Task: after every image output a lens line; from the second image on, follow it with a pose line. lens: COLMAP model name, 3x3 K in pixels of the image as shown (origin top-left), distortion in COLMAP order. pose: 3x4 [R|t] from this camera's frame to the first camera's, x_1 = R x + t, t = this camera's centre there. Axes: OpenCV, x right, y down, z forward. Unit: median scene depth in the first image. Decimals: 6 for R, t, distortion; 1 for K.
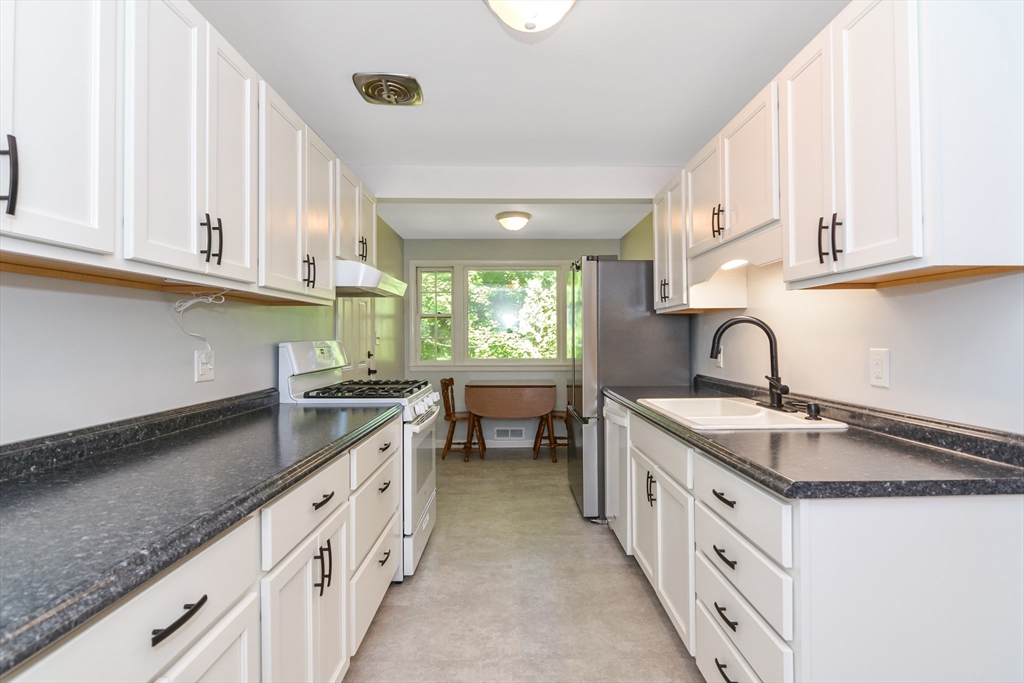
lens RADIAL K [[506.4, 0, 510.3], [0, 506.4, 335.3], [0, 0, 1]] dist [0.002904, -0.011856]
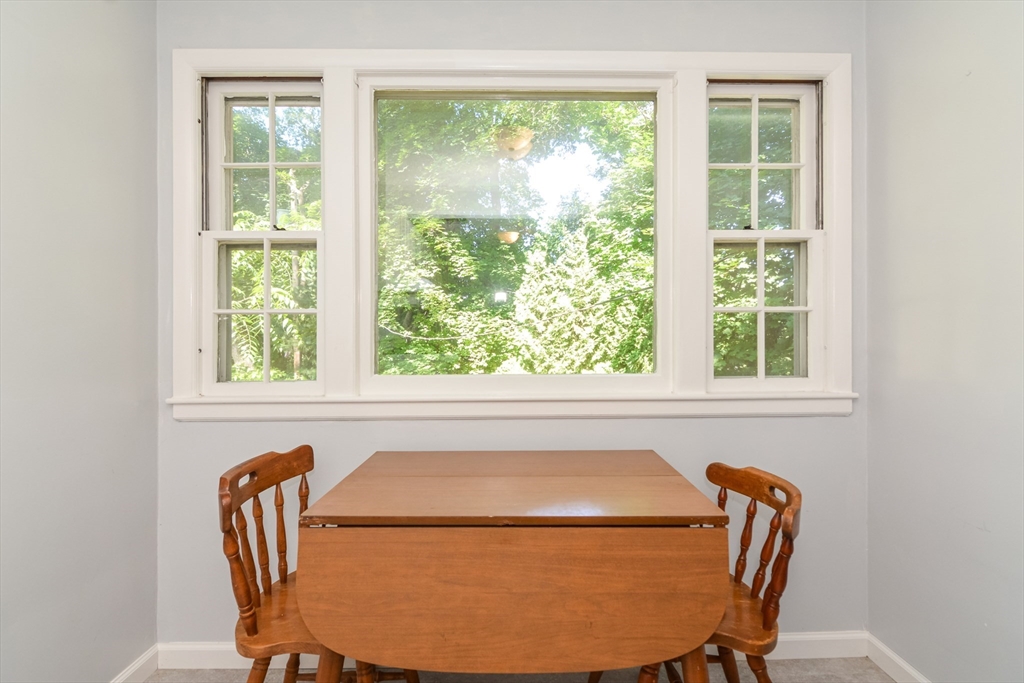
lens RADIAL K [[491.8, 0, 512.0], [0, 491.8, 341.5], [0, 0, 1]] dist [0.003579, -0.010396]
pose [[0.999830, 0.001546, 0.018353, -0.005836], [-0.002103, 0.999537, 0.030350, 0.029604], [-0.018297, -0.030383, 0.999371, 1.364023]]
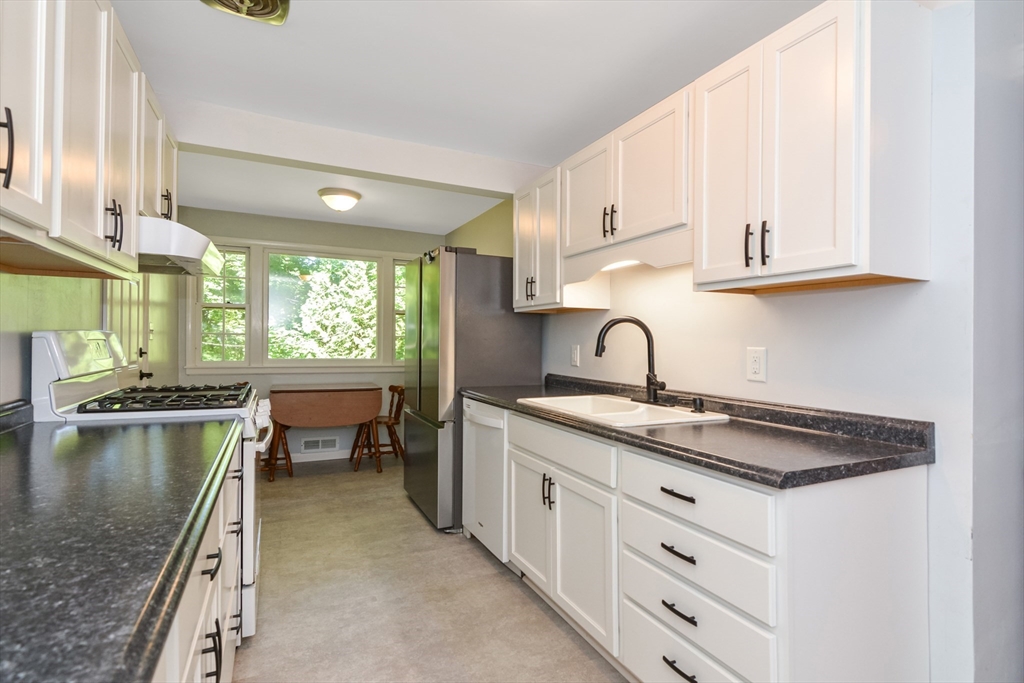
lens RADIAL K [[512.2, 0, 514.9], [0, 512.2, 346.3], [0, 0, 1]] dist [0.005313, -0.012995]
pose [[0.904719, 0.011996, 0.425841, -0.148958], [-0.019849, 0.999705, 0.014007, 0.010805], [-0.425547, -0.021125, 0.904690, 0.113751]]
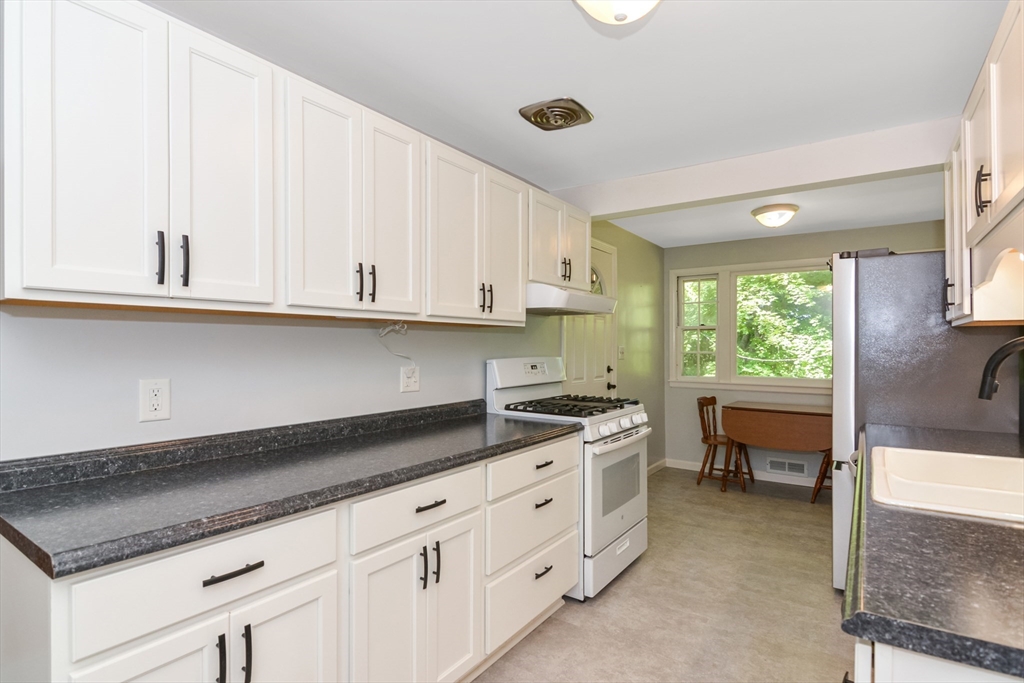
lens RADIAL K [[512.2, 0, 514.9], [0, 512.2, 346.3], [0, 0, 1]] dist [0.005313, -0.012995]
pose [[0.820324, 0.006076, -0.571867, 0.219974], [-0.003043, 0.999976, 0.006259, -0.019782], [0.571891, -0.003394, 0.820322, 0.083147]]
